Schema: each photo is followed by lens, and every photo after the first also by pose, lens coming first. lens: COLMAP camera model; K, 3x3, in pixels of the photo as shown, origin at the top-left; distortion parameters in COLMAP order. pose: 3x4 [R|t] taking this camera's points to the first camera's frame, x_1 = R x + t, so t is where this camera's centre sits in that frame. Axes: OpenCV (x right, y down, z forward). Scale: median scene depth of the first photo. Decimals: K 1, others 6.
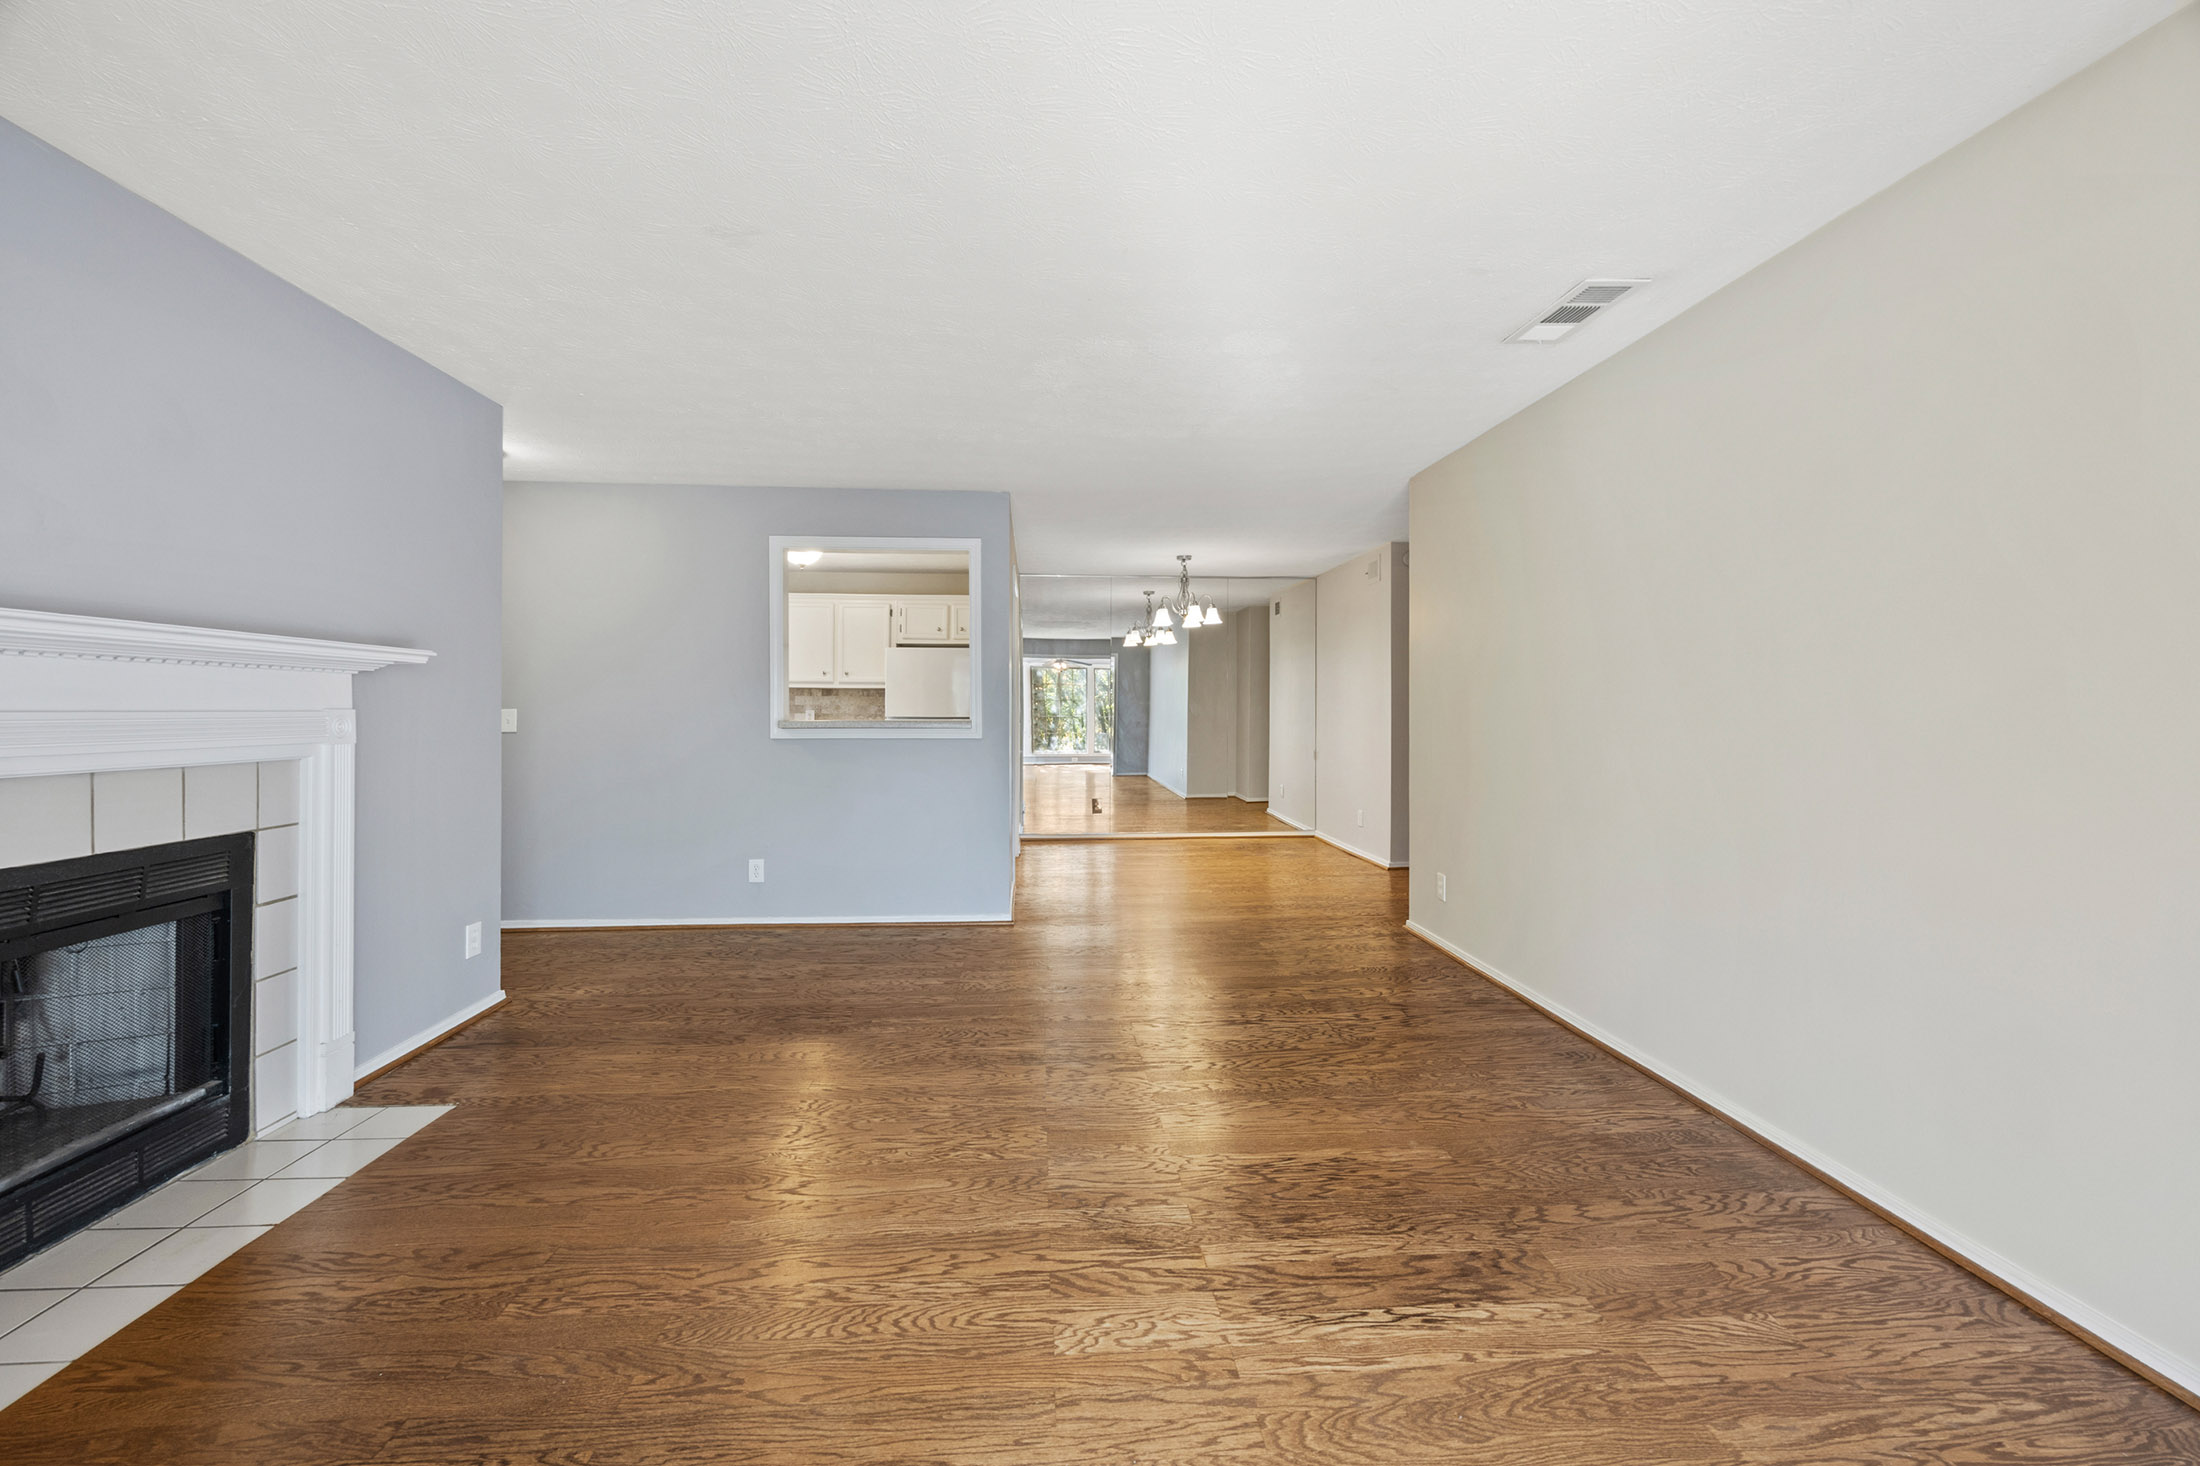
lens RADIAL K [[841.6, 0, 1085.9], [0, 841.6, 705.2], [0, 0, 1]] dist [0.001154, -0.001651]
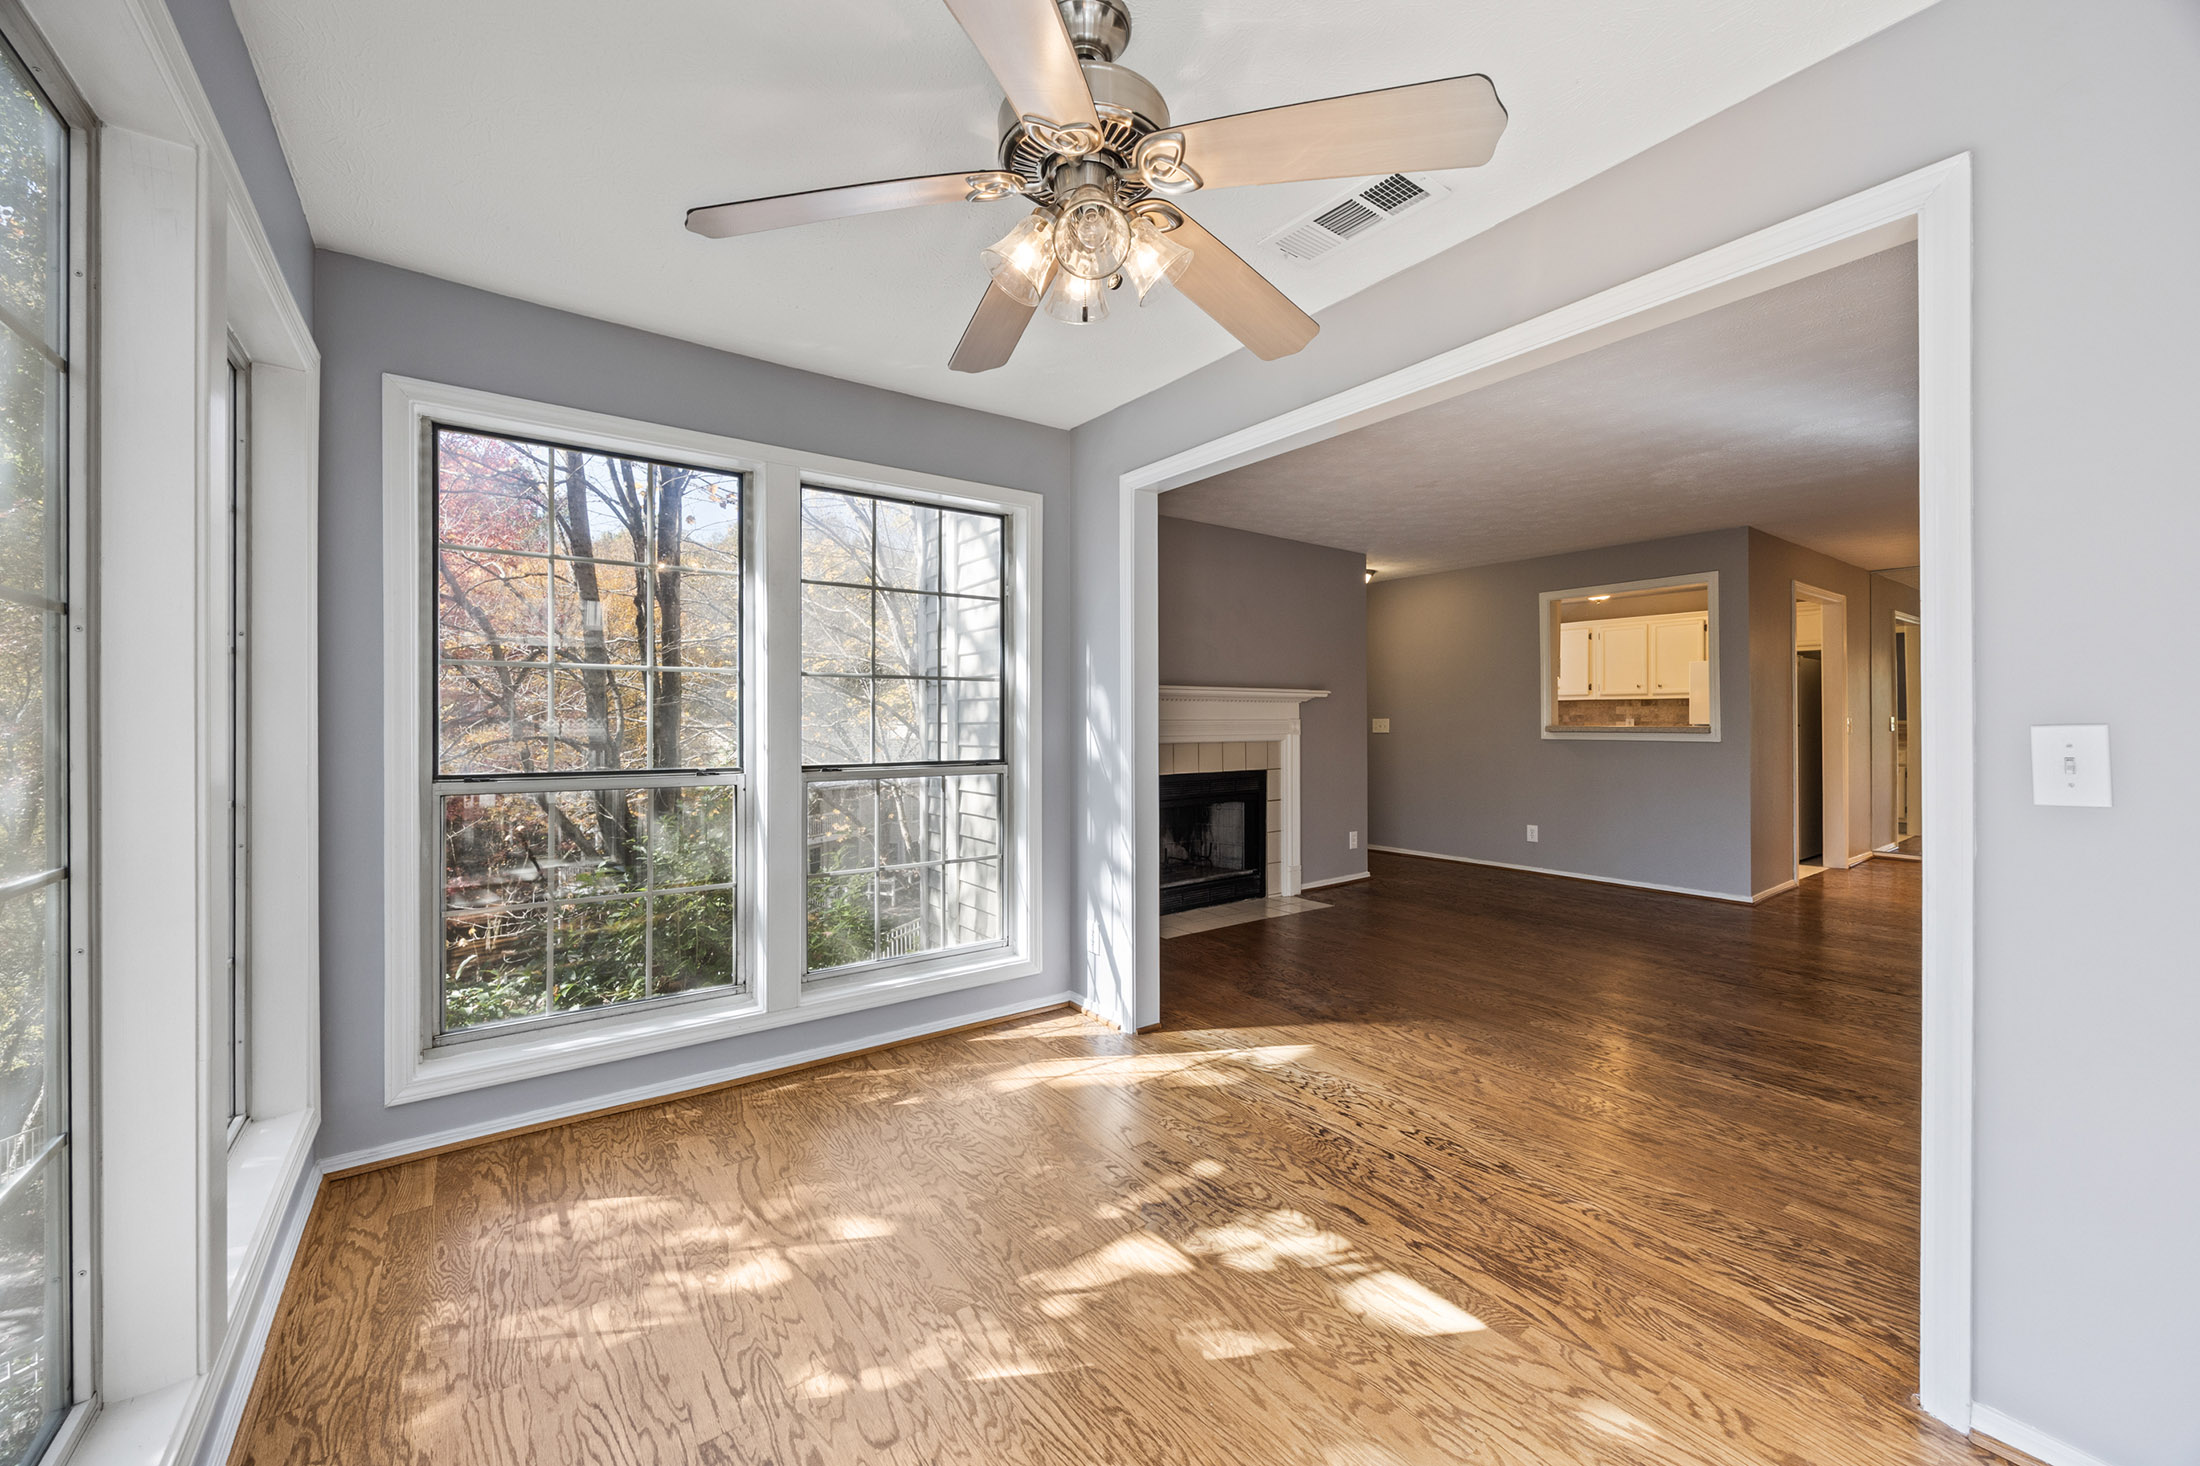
lens RADIAL K [[841.6, 0, 1100.1], [0, 841.6, 716.5], [0, 0, 1]] dist [0.001154, -0.001651]
pose [[0.539340, -0.004319, -0.842077, 0.686545], [0.007690, 0.999970, -0.000203, -0.006328], [0.842053, -0.006367, 0.539357, -0.612714]]
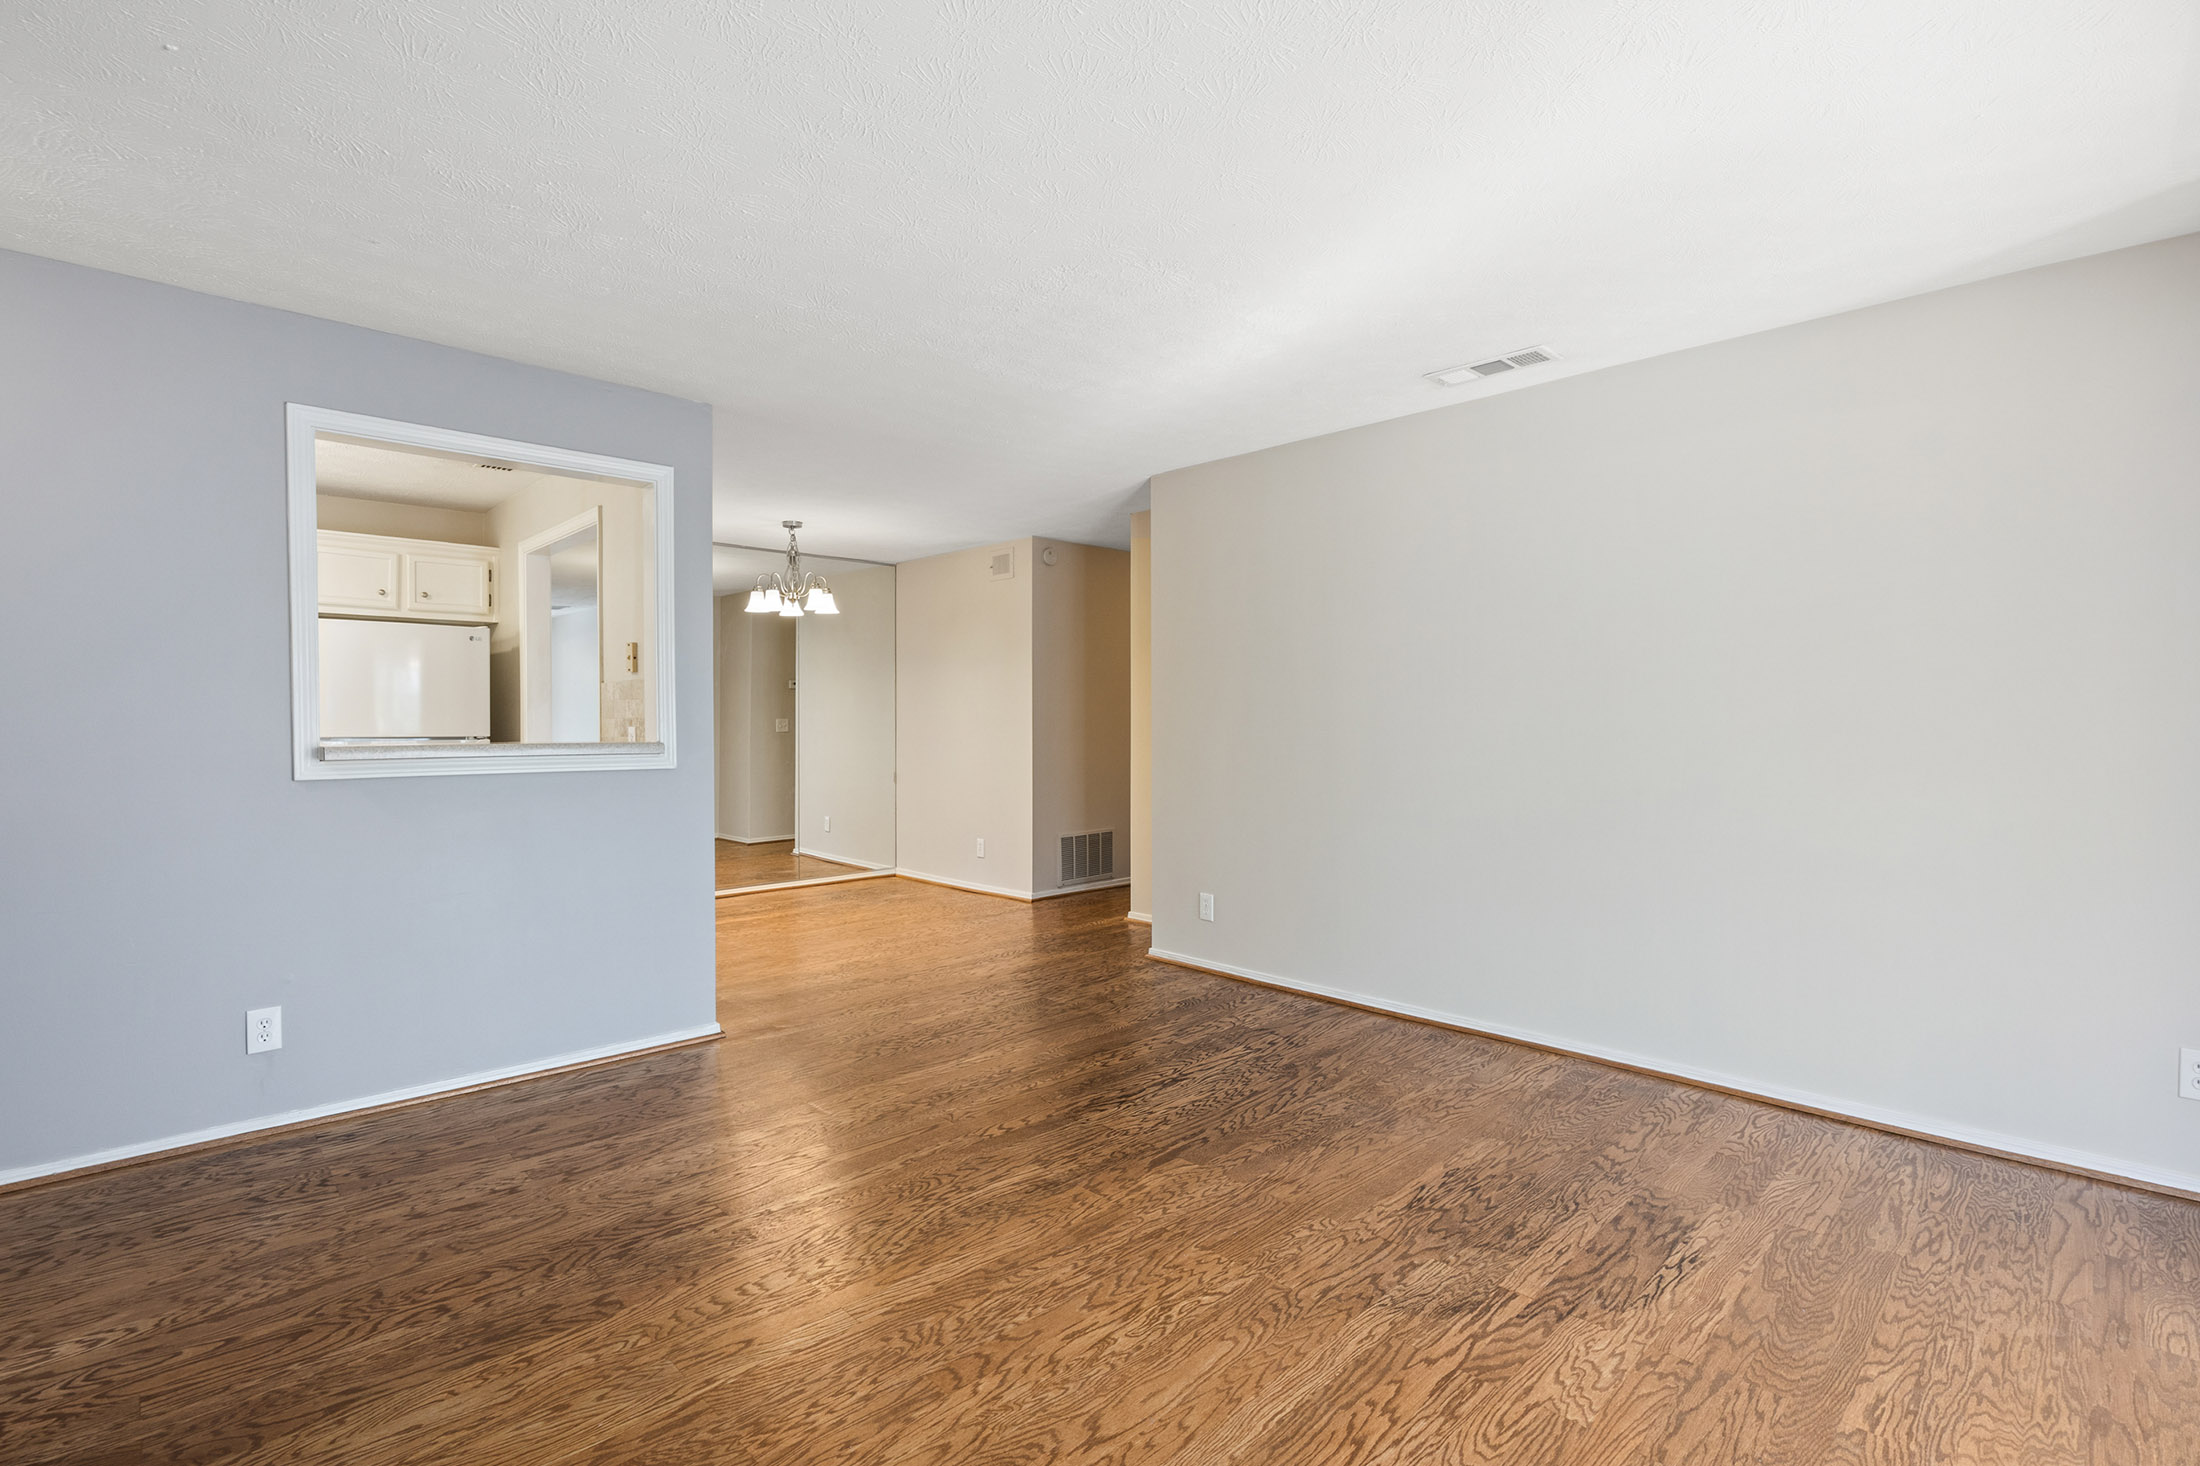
lens RADIAL K [[1007.0, 0, 1091.2], [0, 1007.0, 770.8], [0, 0, 1]] dist [-0.018075, 0.002052]
pose [[0.764611, -0.032400, 0.643677, -0.674250], [-0.004520, 0.998441, 0.055627, -0.011927], [-0.644476, -0.045442, 0.763273, 0.316011]]
